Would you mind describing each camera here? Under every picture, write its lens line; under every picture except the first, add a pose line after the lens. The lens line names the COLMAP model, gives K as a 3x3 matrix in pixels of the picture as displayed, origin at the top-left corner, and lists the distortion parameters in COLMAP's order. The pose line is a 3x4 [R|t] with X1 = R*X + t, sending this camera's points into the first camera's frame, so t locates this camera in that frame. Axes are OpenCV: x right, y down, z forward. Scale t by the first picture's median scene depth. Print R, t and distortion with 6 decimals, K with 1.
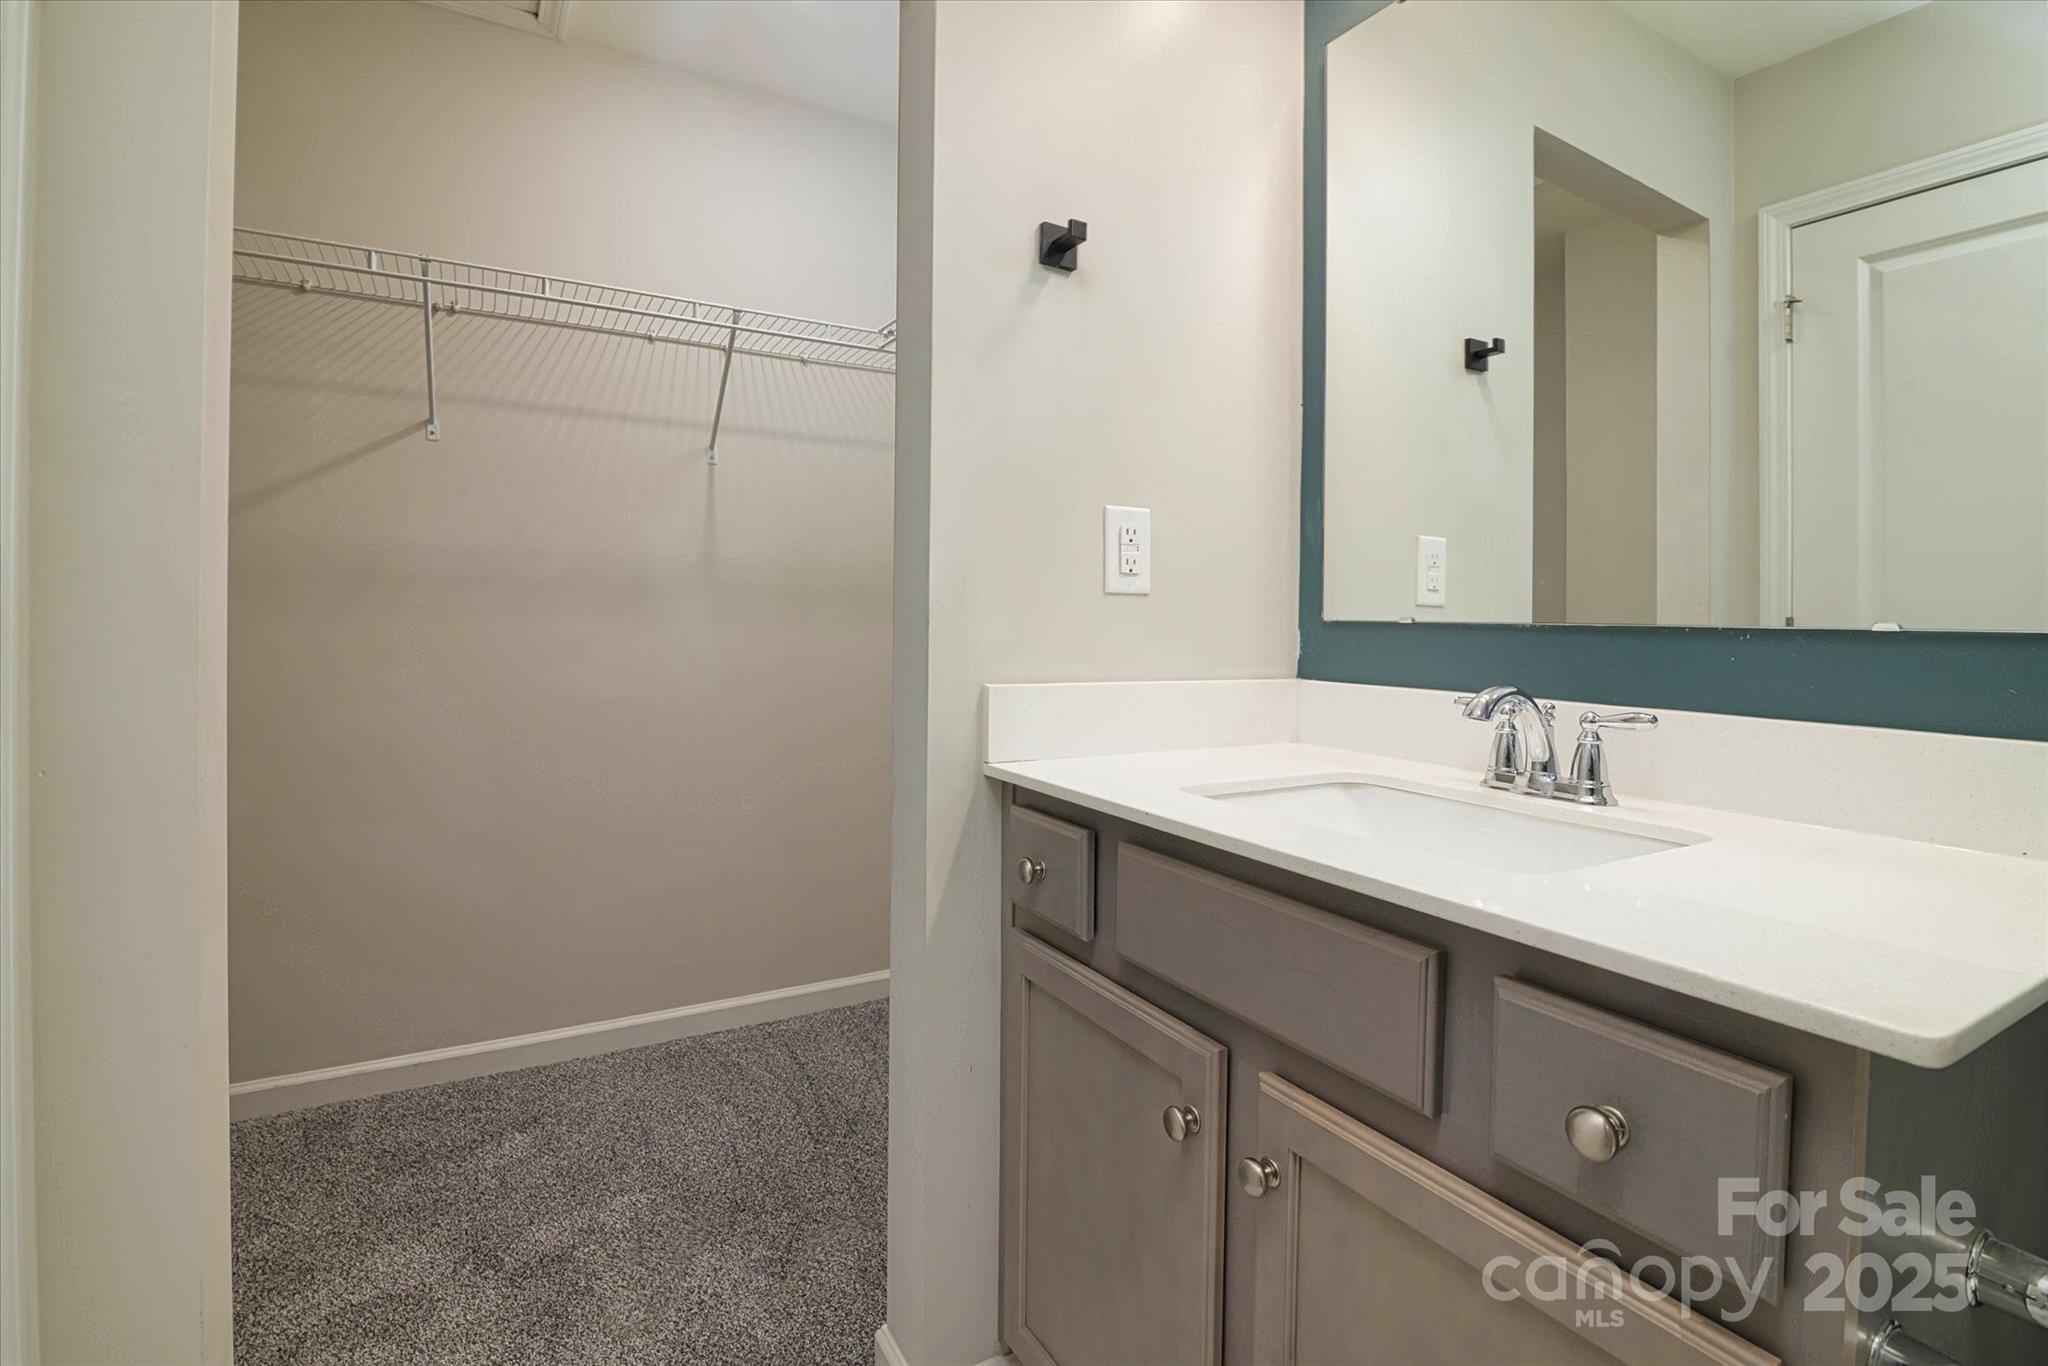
lens RADIAL K [[981.3, 0, 1023.7], [0, 981.3, 639.2], [0, 0, 1]] dist [-0.016381, 0.000043]
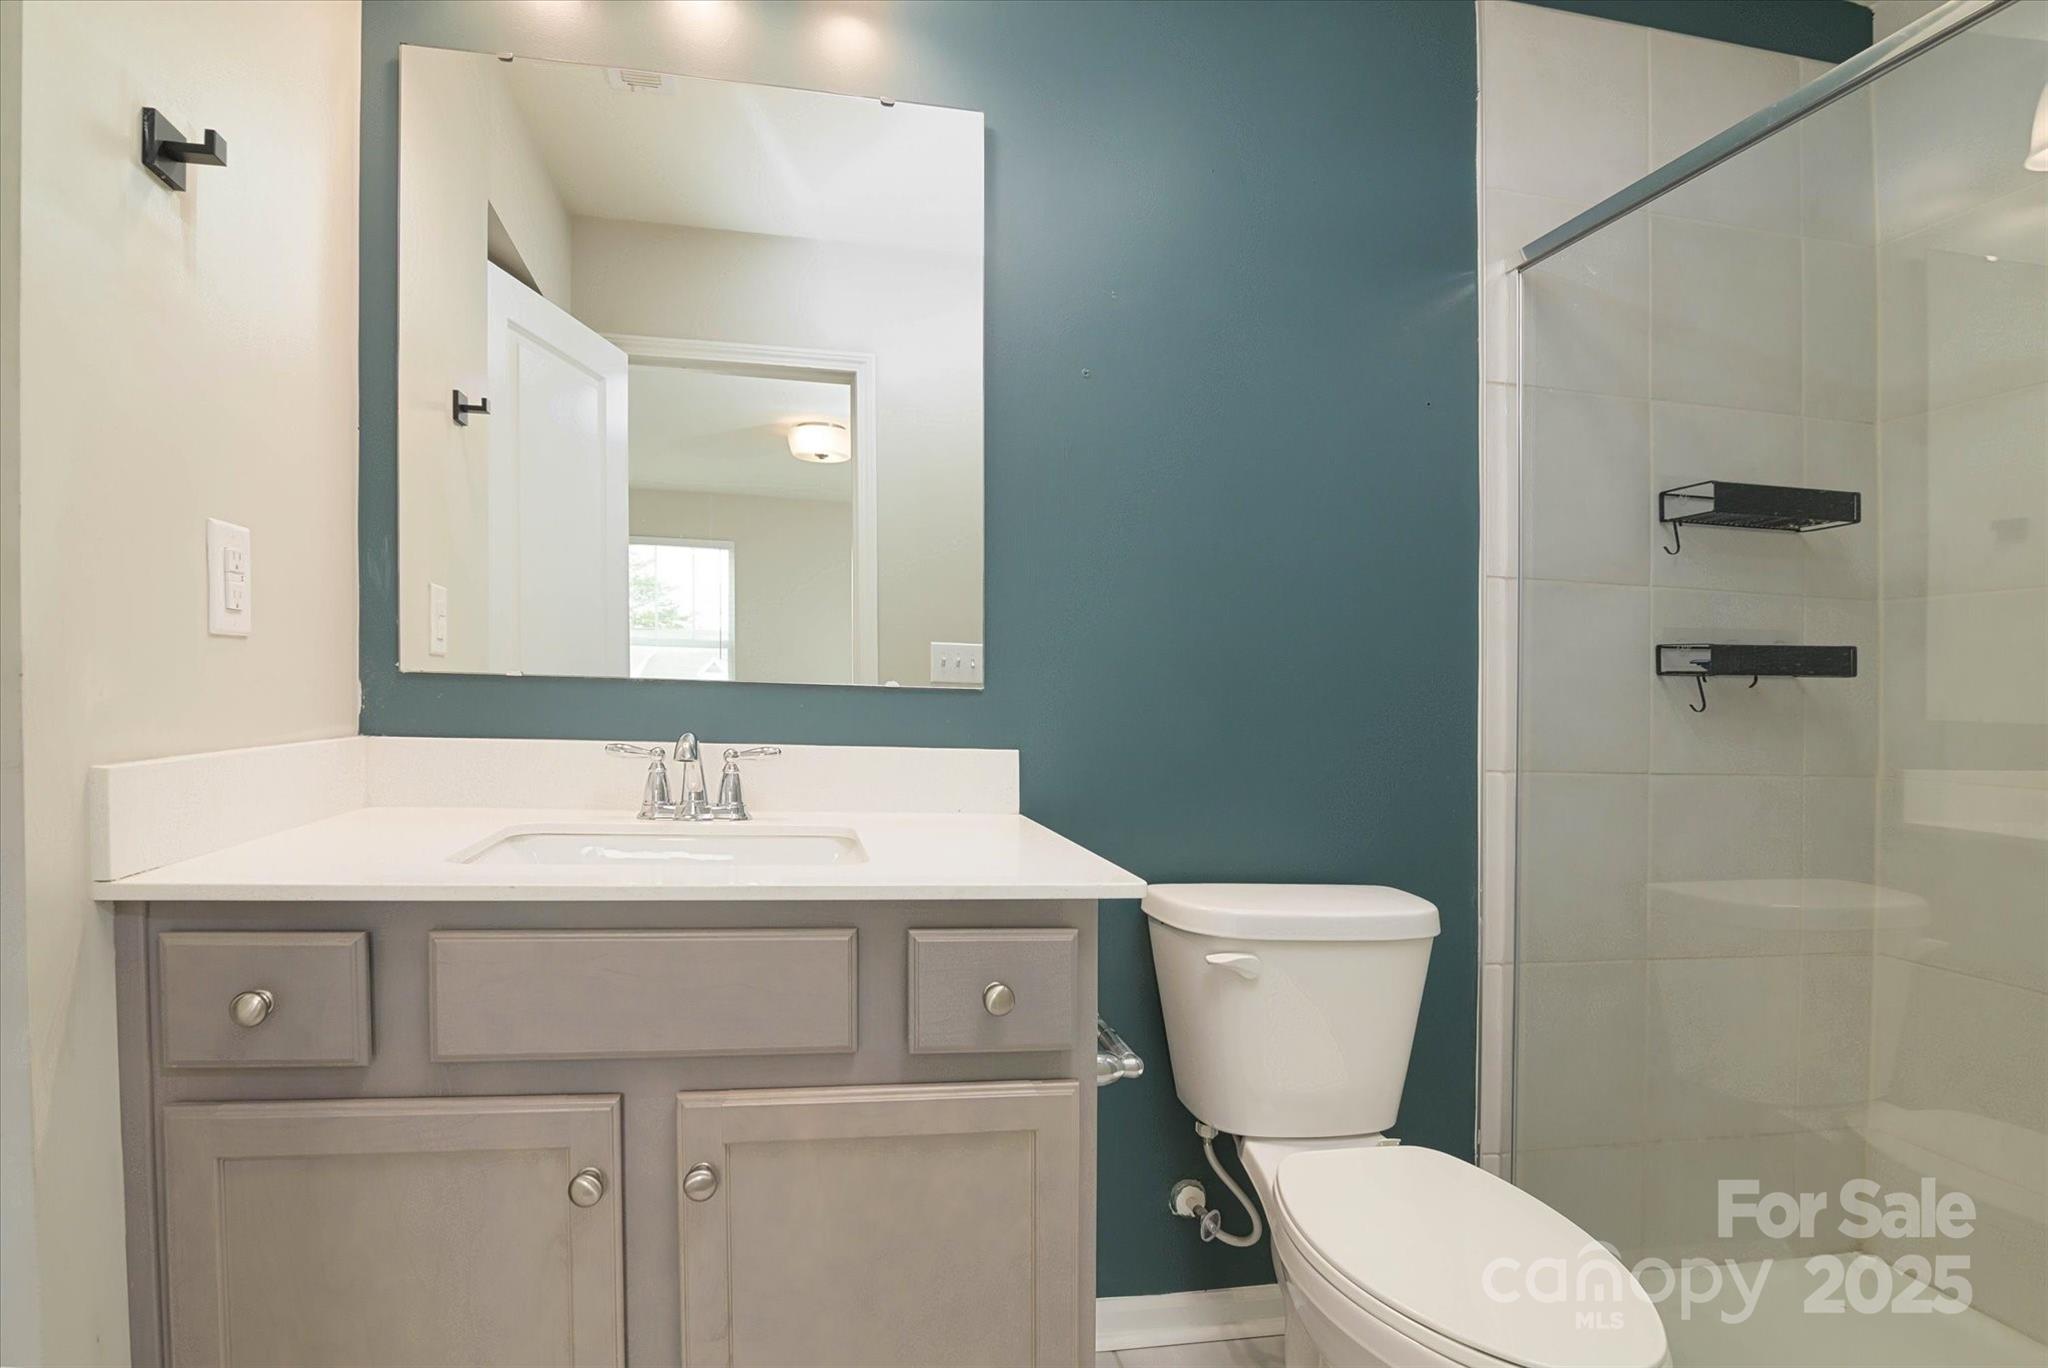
lens RADIAL K [[947.1, 0, 1024.0], [0, 947.1, 684.0], [0, 0, 1]] dist [-0.016346, 0.000194]
pose [[0.367629, -0.000272, 0.929973, -0.403409], [-0.002660, 0.999996, 0.001344, -0.012725], [-0.929969, -0.002967, 0.367626, 0.170493]]
